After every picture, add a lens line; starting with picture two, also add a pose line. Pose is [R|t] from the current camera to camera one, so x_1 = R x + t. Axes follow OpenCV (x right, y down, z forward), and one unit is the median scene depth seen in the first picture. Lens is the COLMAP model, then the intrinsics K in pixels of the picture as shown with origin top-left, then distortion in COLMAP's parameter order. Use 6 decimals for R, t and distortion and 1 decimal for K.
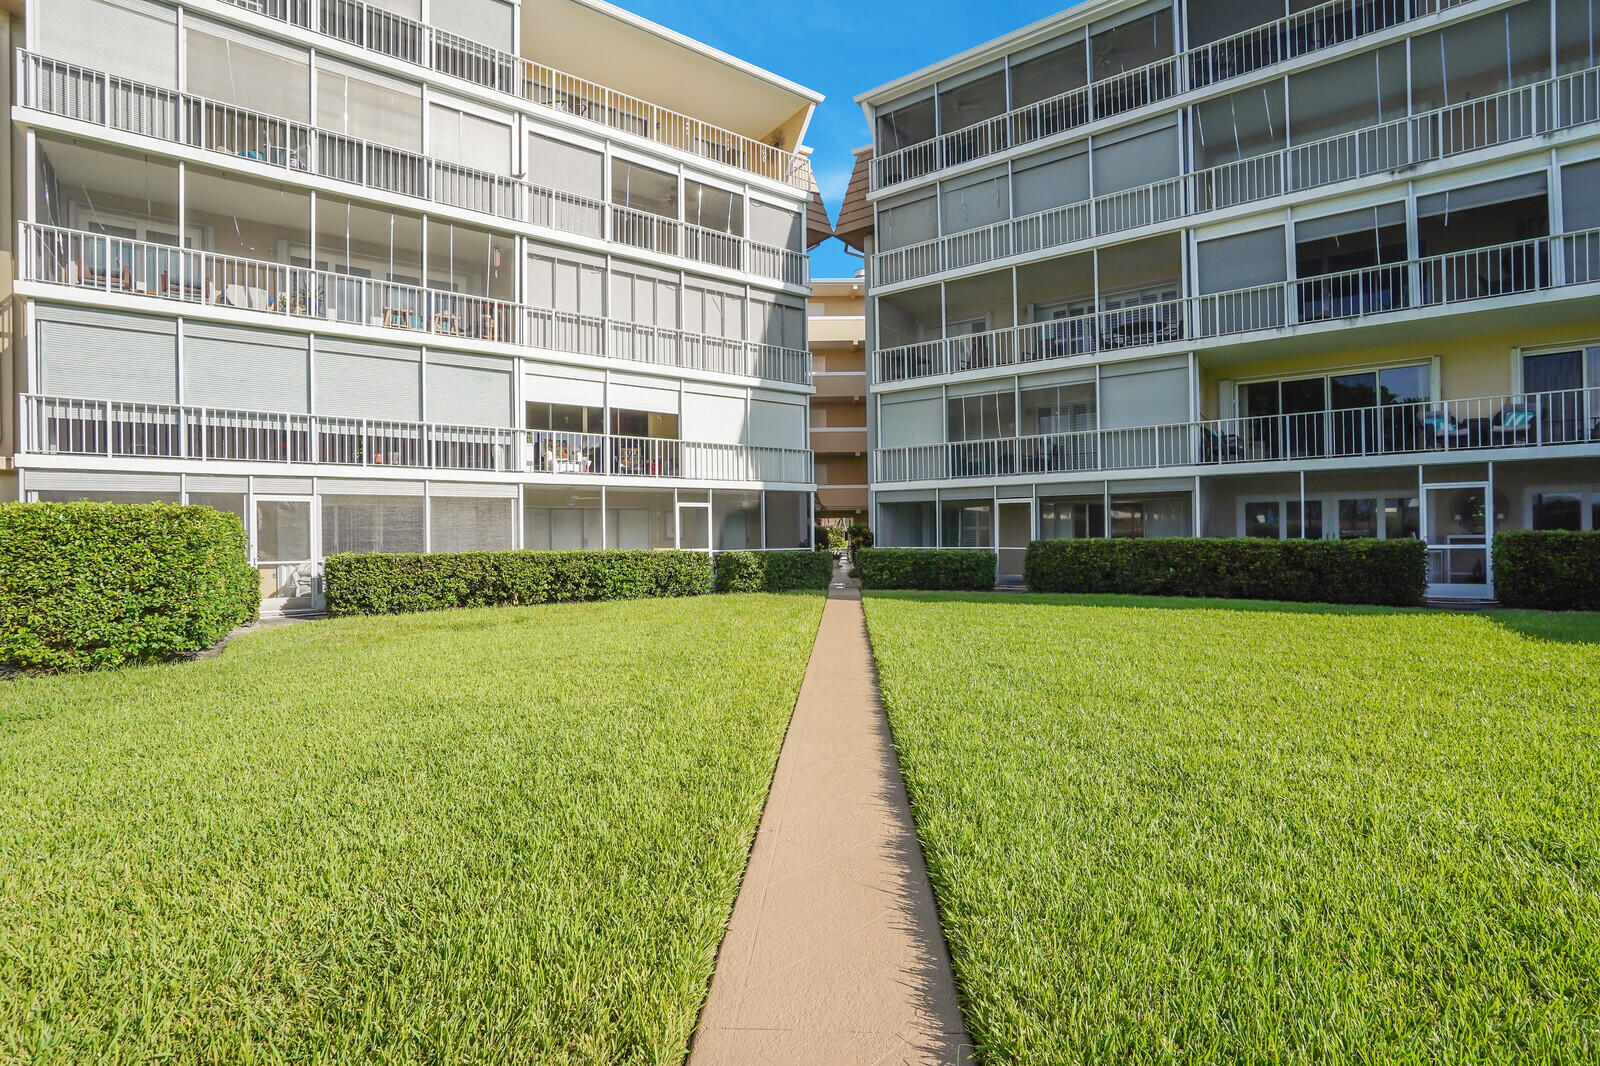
lens RADIAL K [[768.6, 0, 797.5], [0, 768.6, 530.0], [0, 0, 1]] dist [-0.042200, 0.016601]
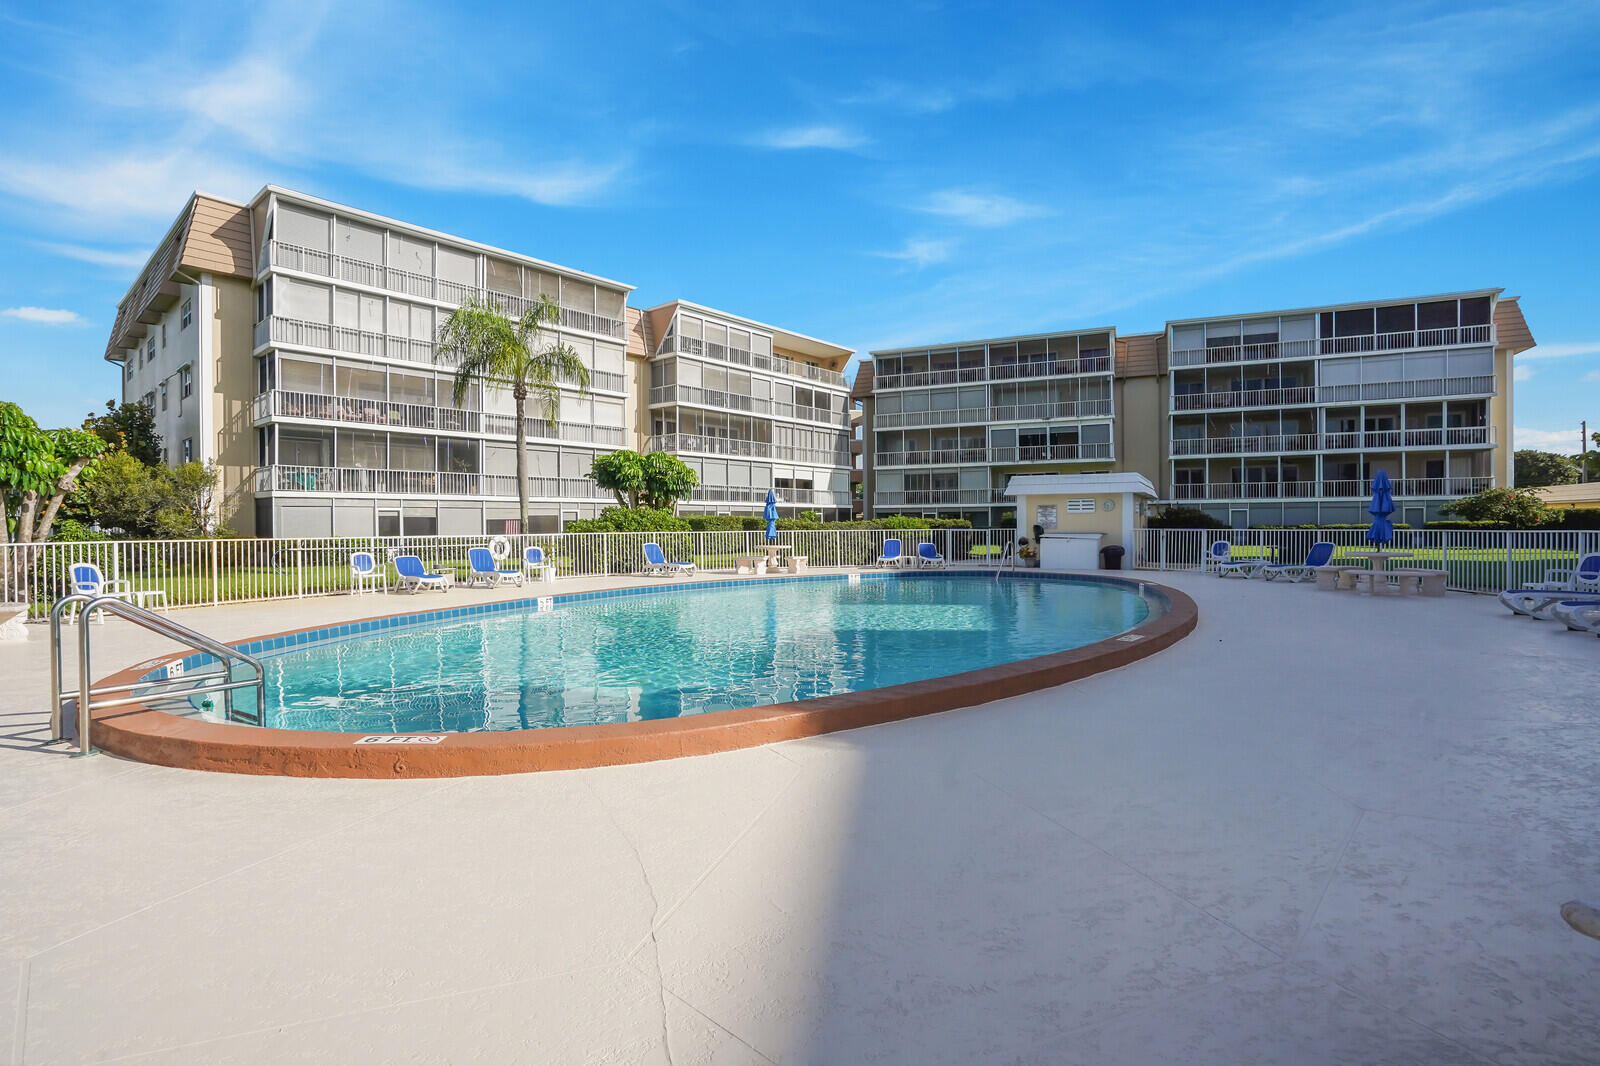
lens RADIAL K [[768.6, 0, 800.8], [0, 768.6, 532.0], [0, 0, 1]] dist [-0.042200, 0.016601]
pose [[0.976760, 0.003448, 0.214309, -0.830474], [-0.006403, 0.999894, 0.013097, -0.003179], [-0.214241, -0.014165, 0.976678, -1.750284]]
